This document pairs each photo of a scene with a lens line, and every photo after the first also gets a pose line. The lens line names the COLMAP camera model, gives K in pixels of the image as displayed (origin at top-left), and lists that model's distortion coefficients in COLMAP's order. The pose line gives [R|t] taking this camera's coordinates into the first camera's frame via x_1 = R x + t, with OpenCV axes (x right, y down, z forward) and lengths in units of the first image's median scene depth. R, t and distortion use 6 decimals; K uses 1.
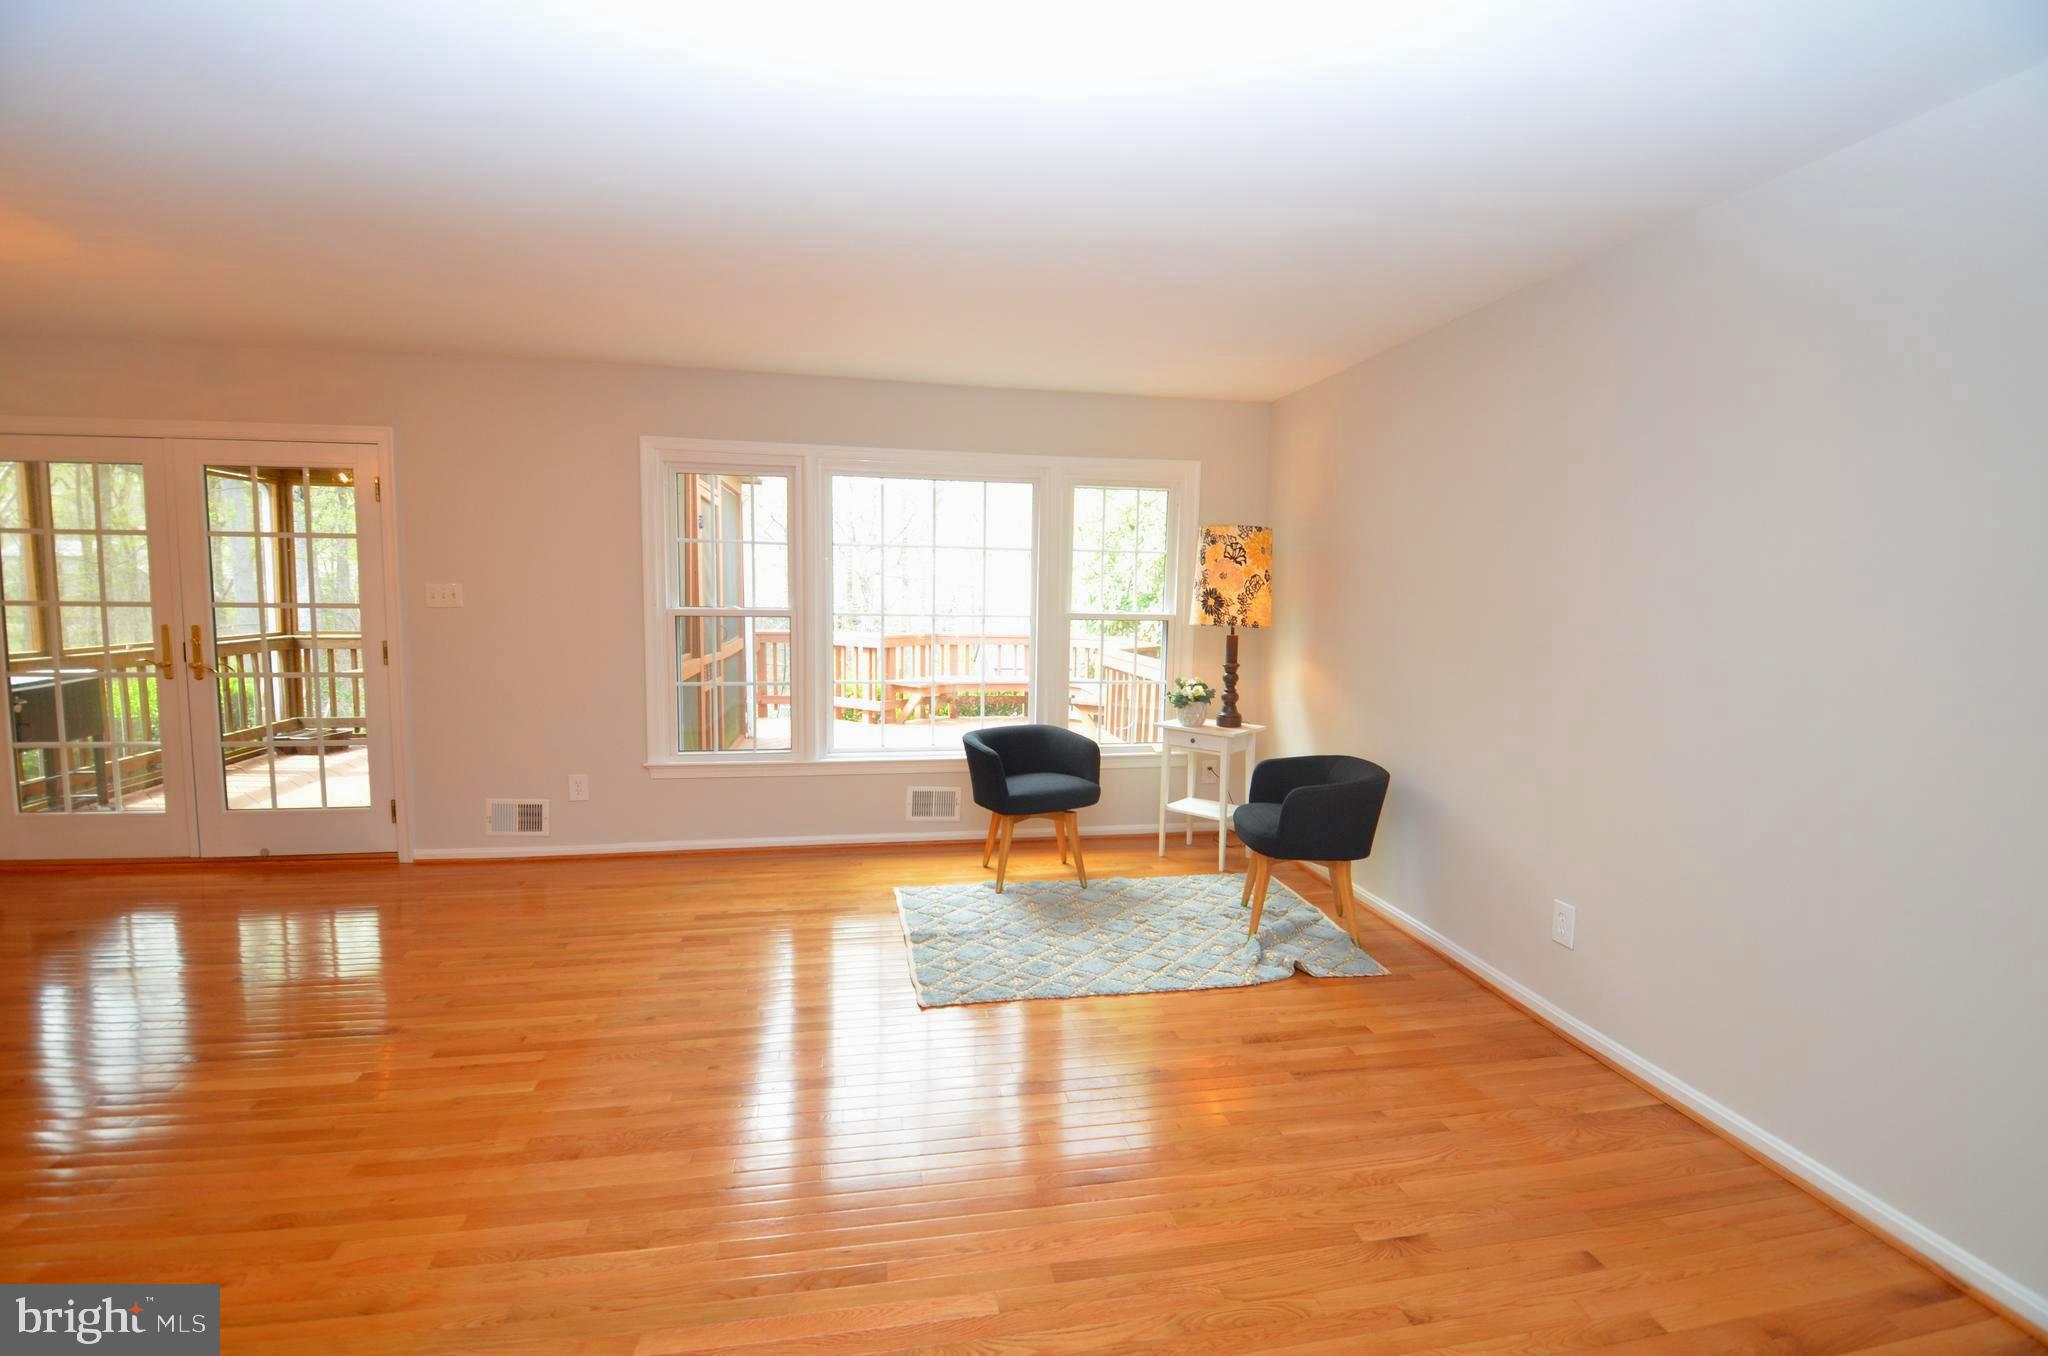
lens RADIAL K [[900.3, 0, 1053.1], [0, 900.3, 681.7], [0, 0, 1]] dist [-0.005907, -0.014347]
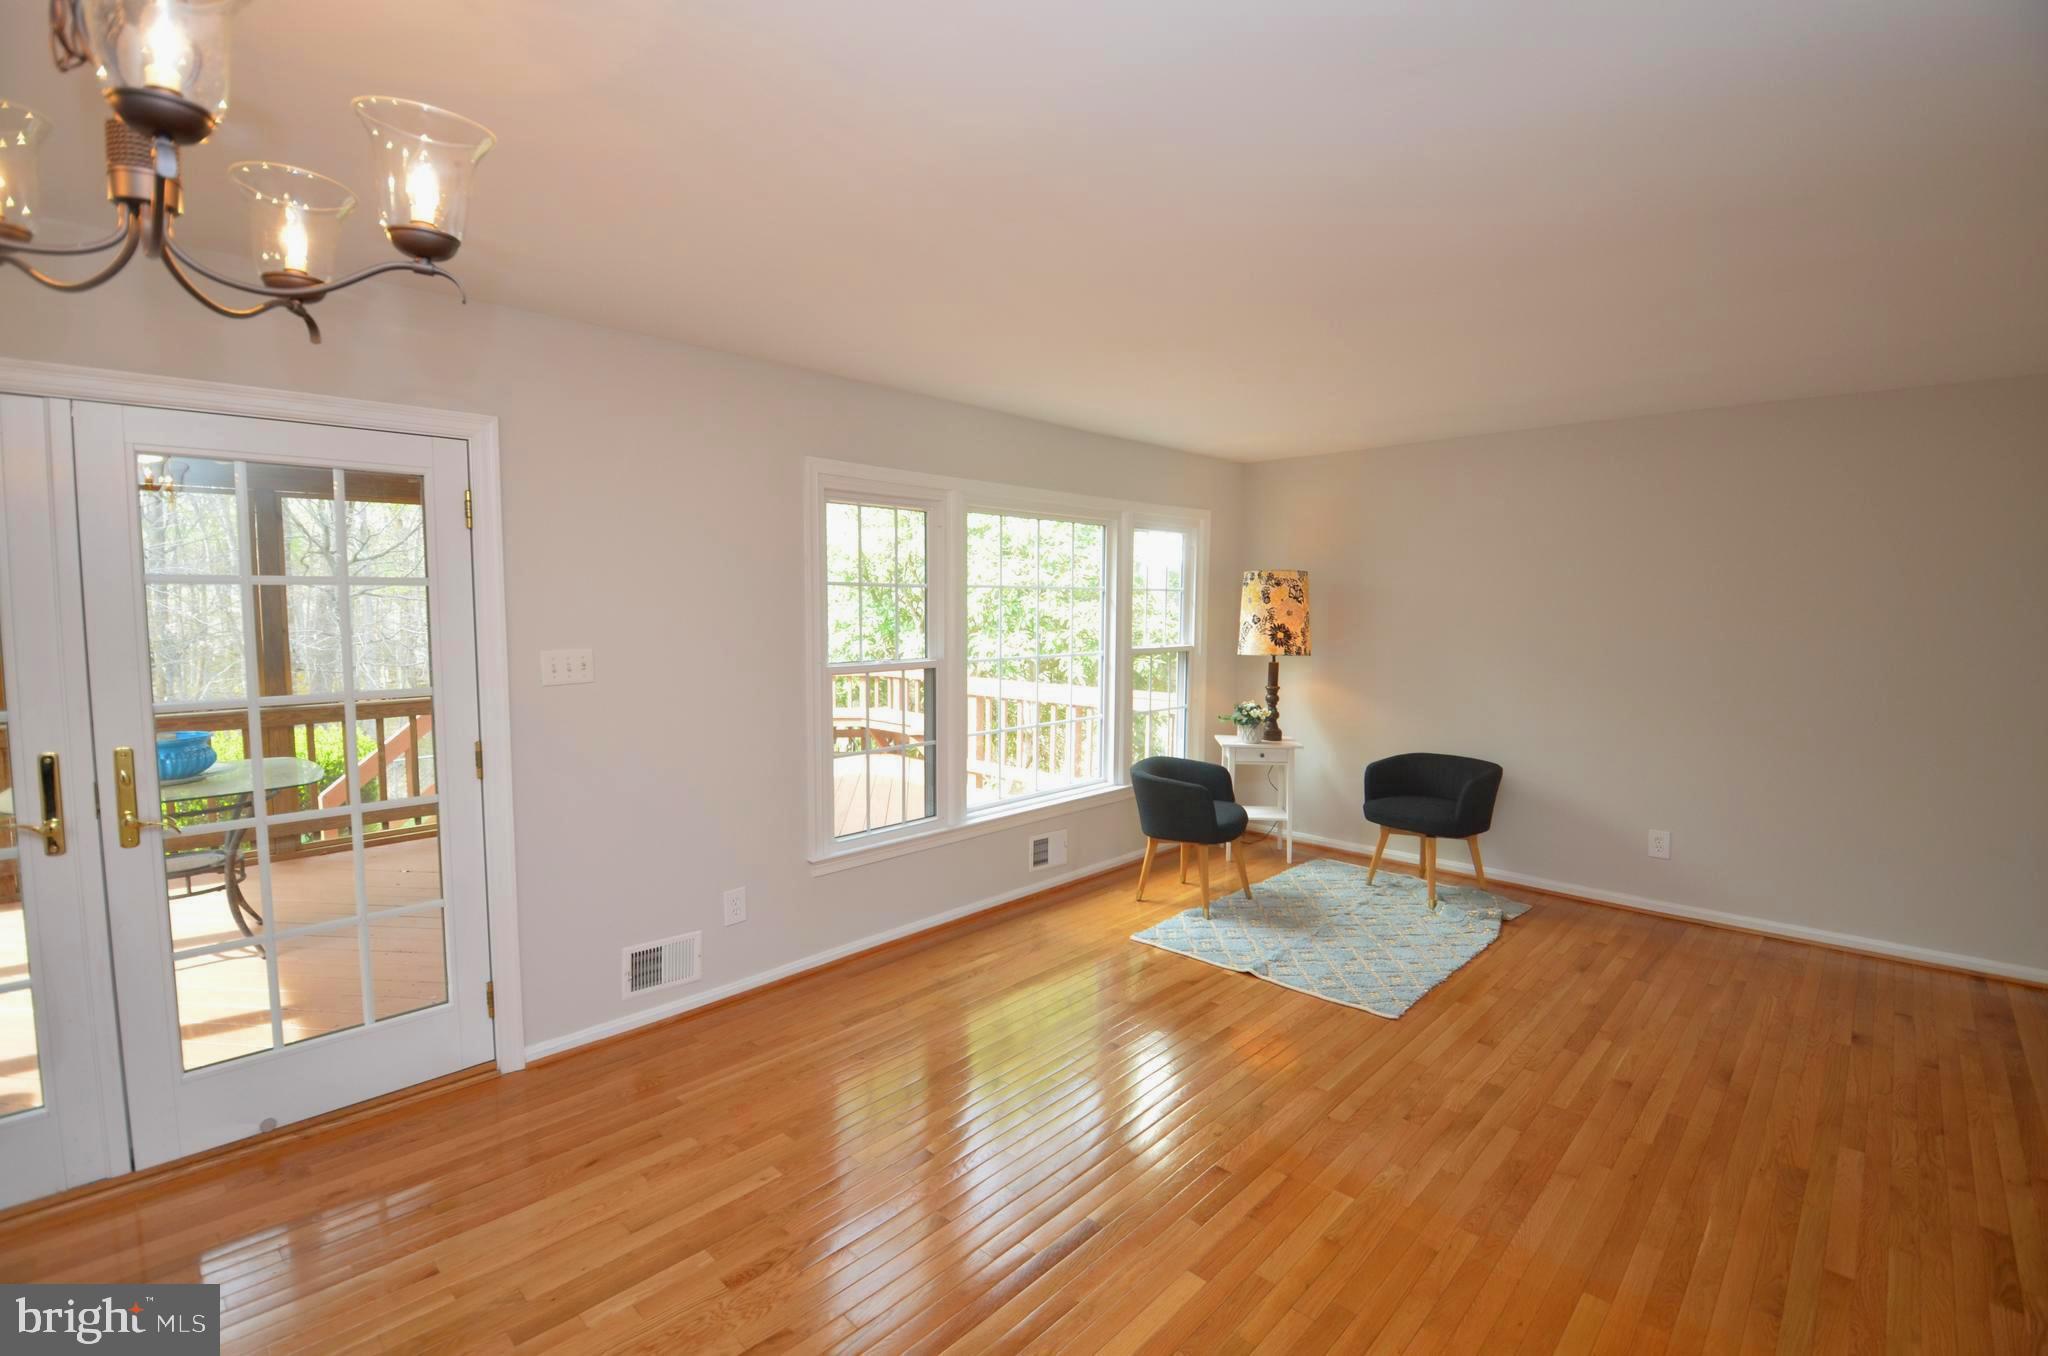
lens RADIAL K [[900.3, 0, 1043.3], [0, 900.3, 676.0], [0, 0, 1]] dist [-0.005907, -0.014347]
pose [[0.820162, -0.061714, 0.568793, -0.749723], [0.069417, 0.997555, 0.008140, -0.067487], [-0.567905, 0.032808, 0.822440, 0.216958]]
